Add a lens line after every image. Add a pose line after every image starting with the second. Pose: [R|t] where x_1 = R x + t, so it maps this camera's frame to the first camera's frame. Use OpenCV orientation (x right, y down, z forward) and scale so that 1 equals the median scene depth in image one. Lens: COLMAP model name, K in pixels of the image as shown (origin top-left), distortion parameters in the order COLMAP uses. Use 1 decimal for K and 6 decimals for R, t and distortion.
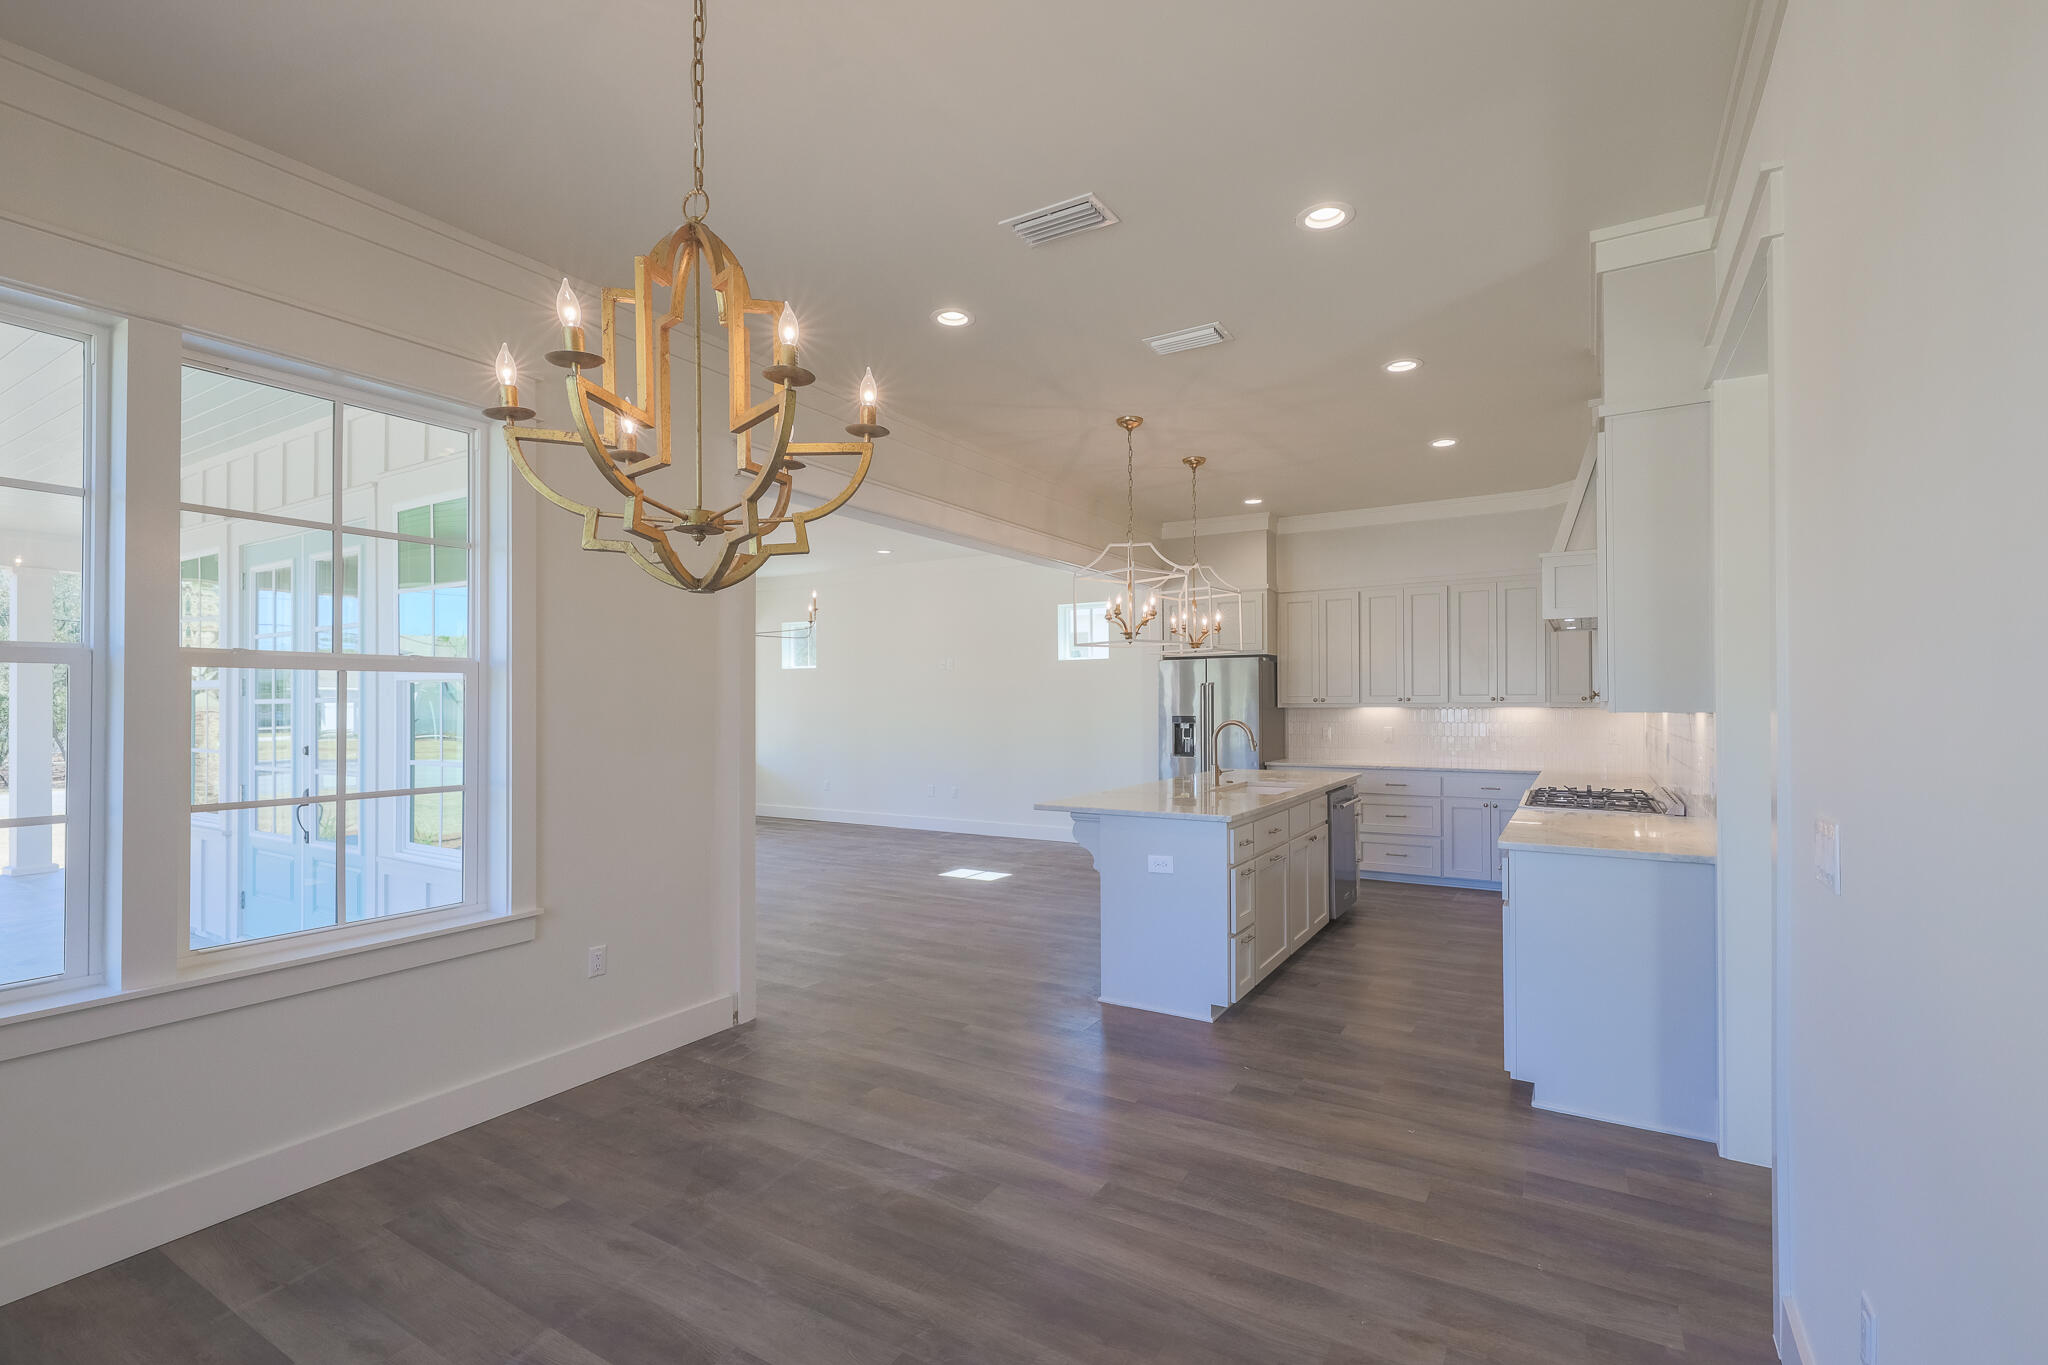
lens RADIAL K [[906.2, 0, 1075.2], [0, 906.2, 703.2], [0, 0, 1]] dist [-0.000554, -0.001272]
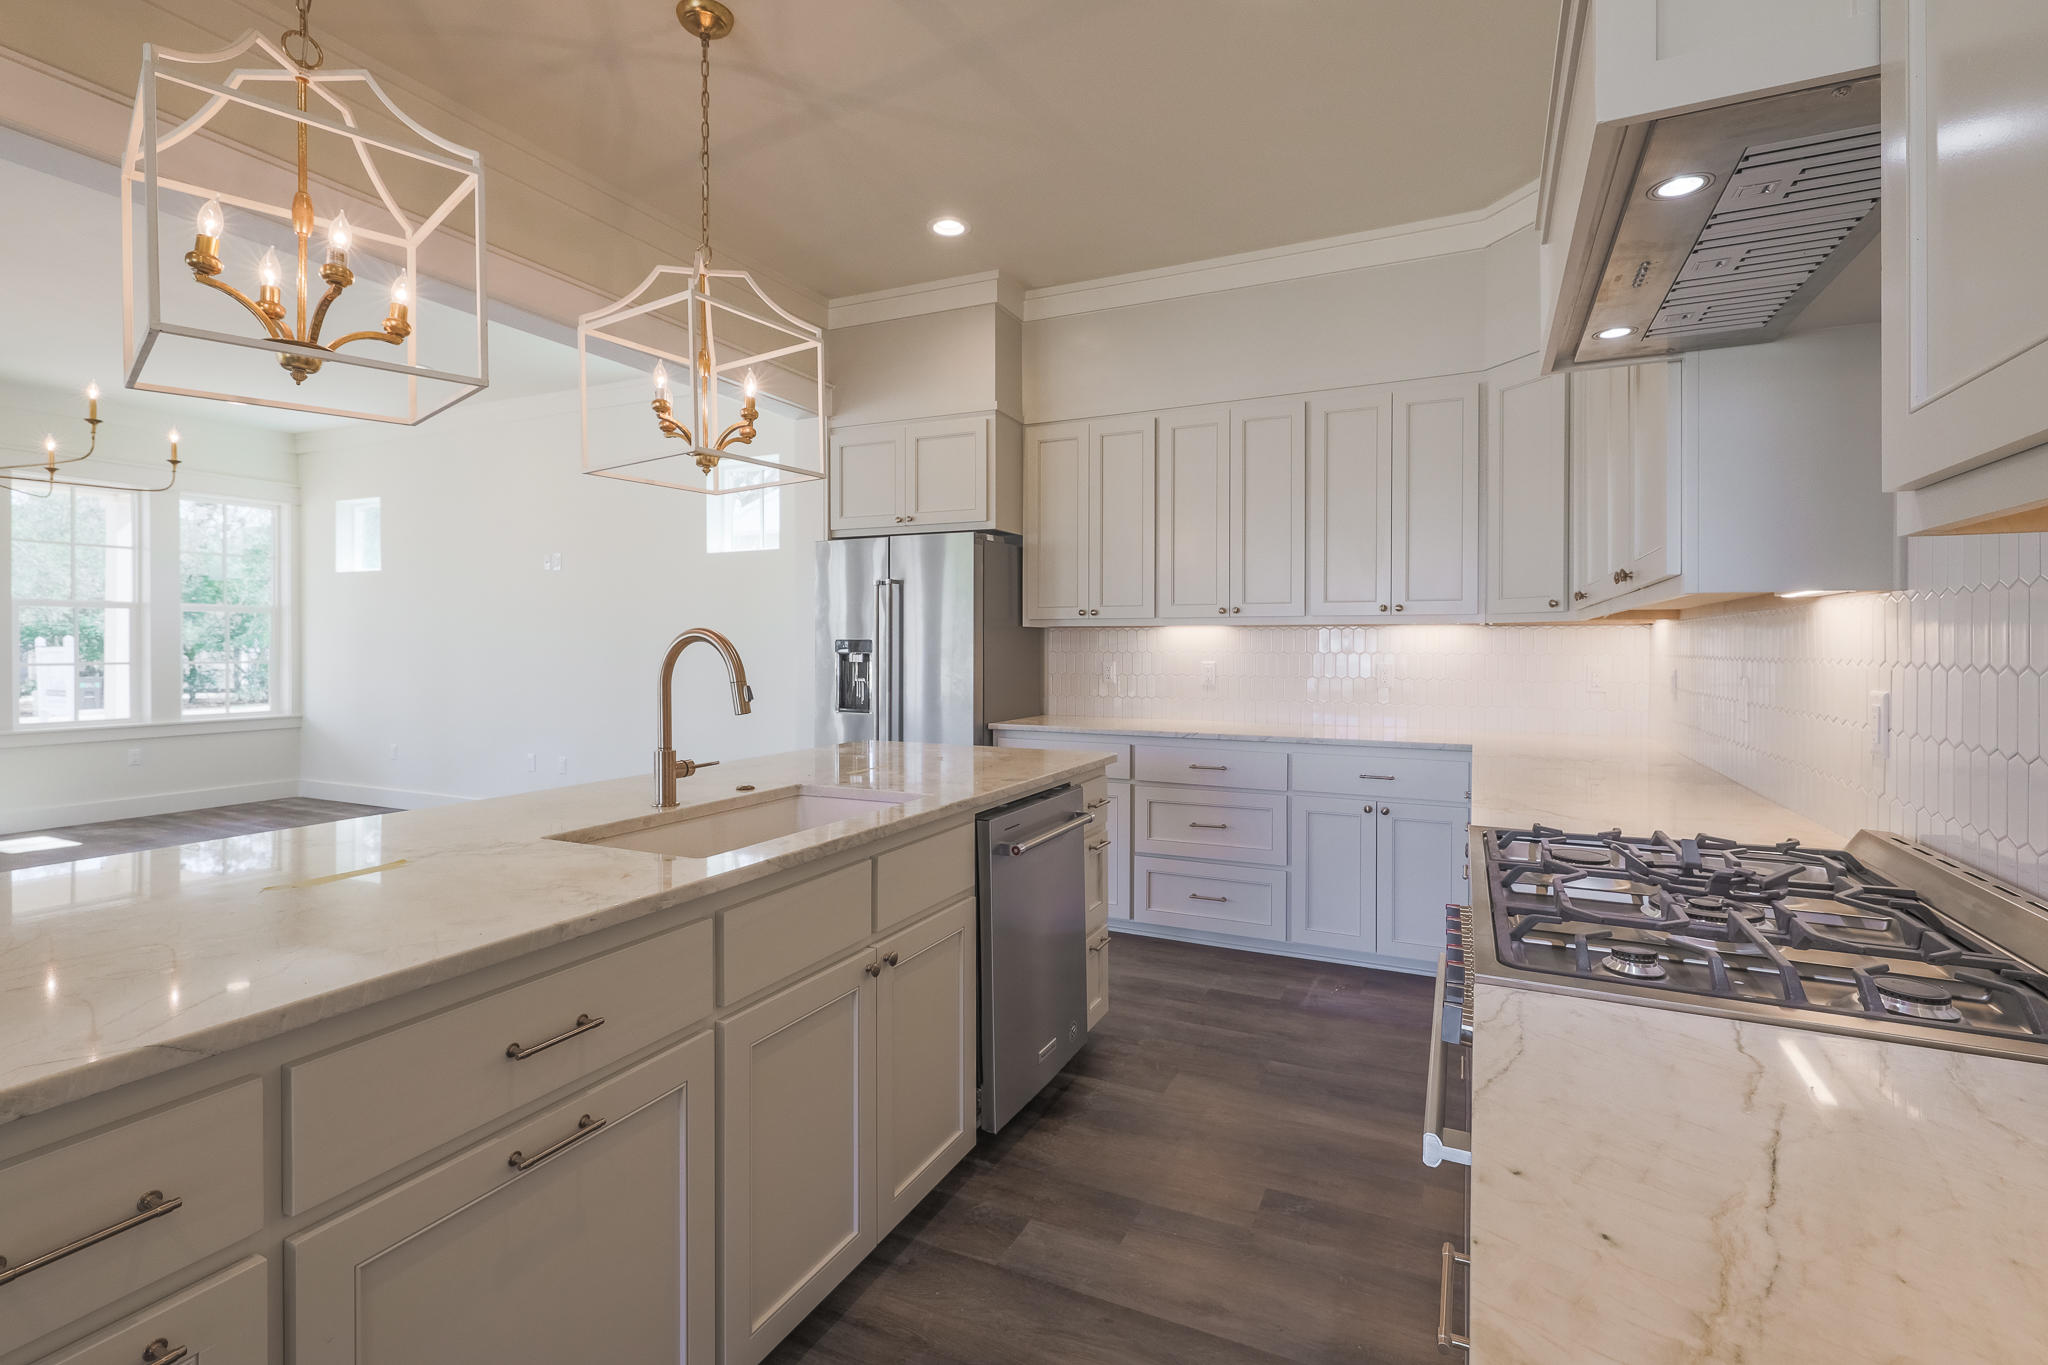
lens RADIAL K [[961.0, 0, 1062.5], [0, 961.0, 645.6], [0, 0, 1]] dist [-0.002586, -0.000137]
pose [[0.995005, 0.004959, 0.099707, 0.191399], [-0.005459, 0.999974, 0.004744, 0.014277], [-0.099680, -0.005264, 0.995006, 0.402513]]
